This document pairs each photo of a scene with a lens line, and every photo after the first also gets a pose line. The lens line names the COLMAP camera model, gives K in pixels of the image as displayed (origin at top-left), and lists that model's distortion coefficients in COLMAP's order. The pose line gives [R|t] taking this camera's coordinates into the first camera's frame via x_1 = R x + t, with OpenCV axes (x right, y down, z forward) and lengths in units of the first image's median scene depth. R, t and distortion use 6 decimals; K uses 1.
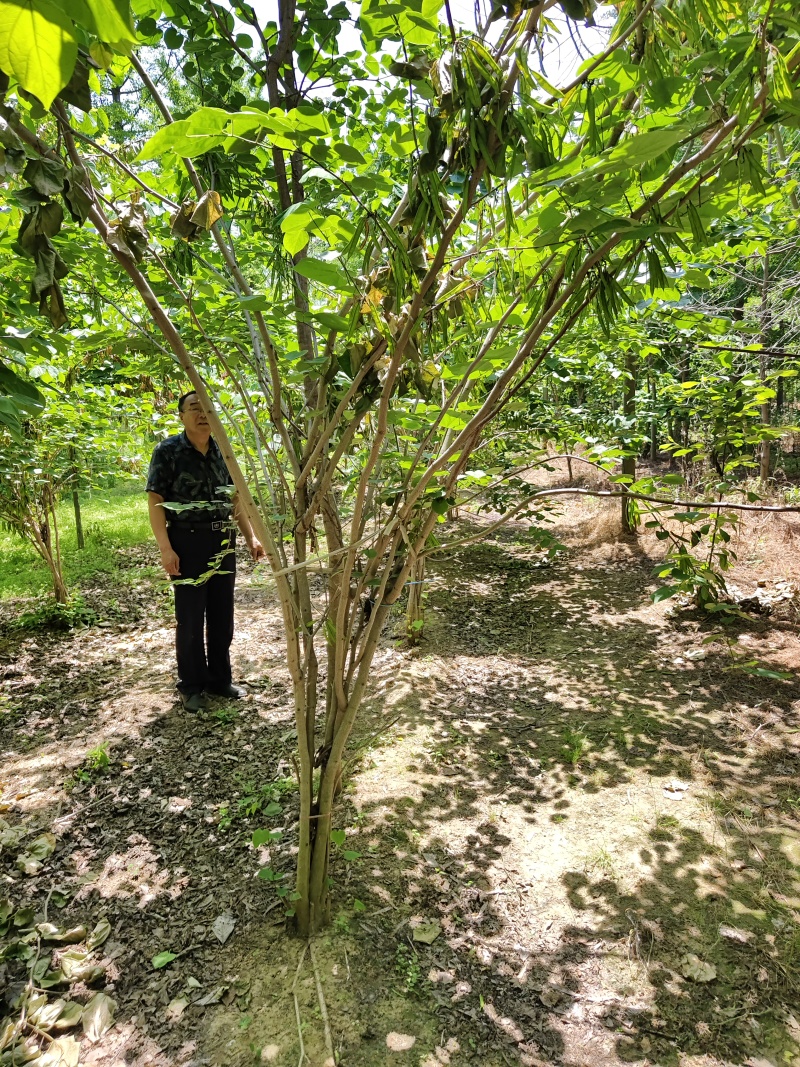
lens RADIAL K [[722.8, 0, 397.0], [0, 722.8, 538.0], [0, 0, 1]] dist [0.005458, 0.005219]
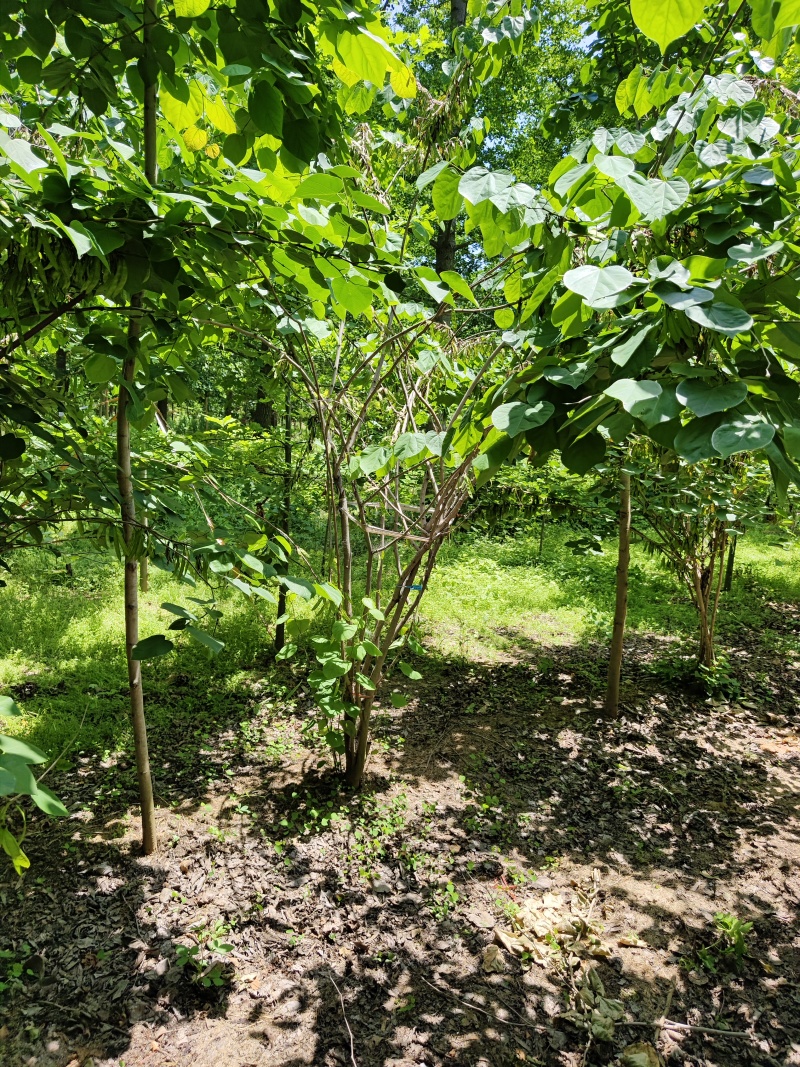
lens RADIAL K [[722.8, 0, 397.6], [0, 722.8, 532.6], [0, 0, 1]] dist [0.005458, 0.005219]
pose [[0.663441, 0.183673, -0.725335, -0.132723], [-0.209504, 0.976227, 0.055579, -0.034494], [0.718299, 0.115087, 0.686149, 0.170425]]
